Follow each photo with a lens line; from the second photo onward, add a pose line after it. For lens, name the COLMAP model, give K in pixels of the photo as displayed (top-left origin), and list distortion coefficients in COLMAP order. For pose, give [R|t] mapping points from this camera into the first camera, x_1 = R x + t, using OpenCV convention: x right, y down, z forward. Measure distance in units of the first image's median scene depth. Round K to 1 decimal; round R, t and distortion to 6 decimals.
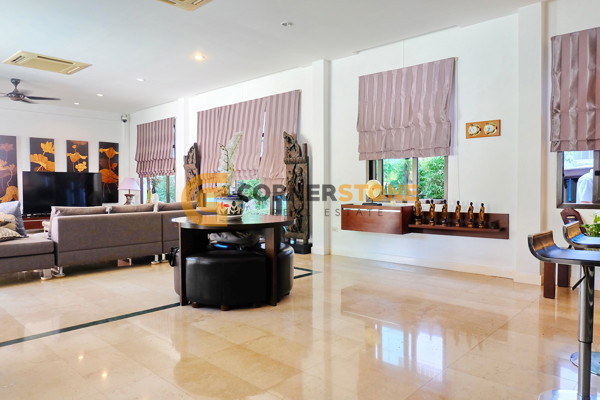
lens RADIAL K [[411.2, 0, 301.3], [0, 411.2, 194.7], [0, 0, 1]] dist [-0.058364, 0.053375]
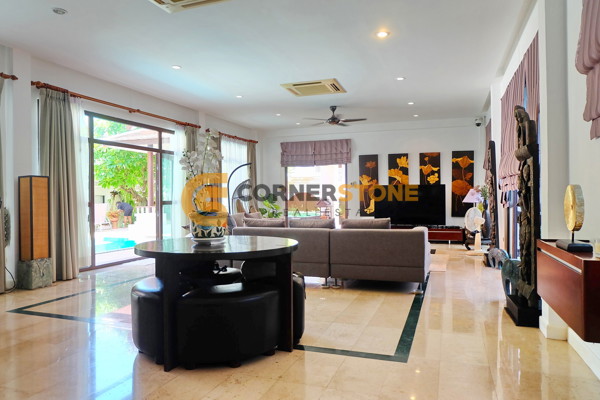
lens RADIAL K [[411.2, 0, 301.3], [0, 411.2, 194.7], [0, 0, 1]] dist [-0.058364, 0.053375]
pose [[0.401693, -0.008912, -0.915731, 0.234985], [-0.018030, 0.999682, -0.017638, -0.007887], [0.915597, 0.023596, 0.401405, 0.325343]]
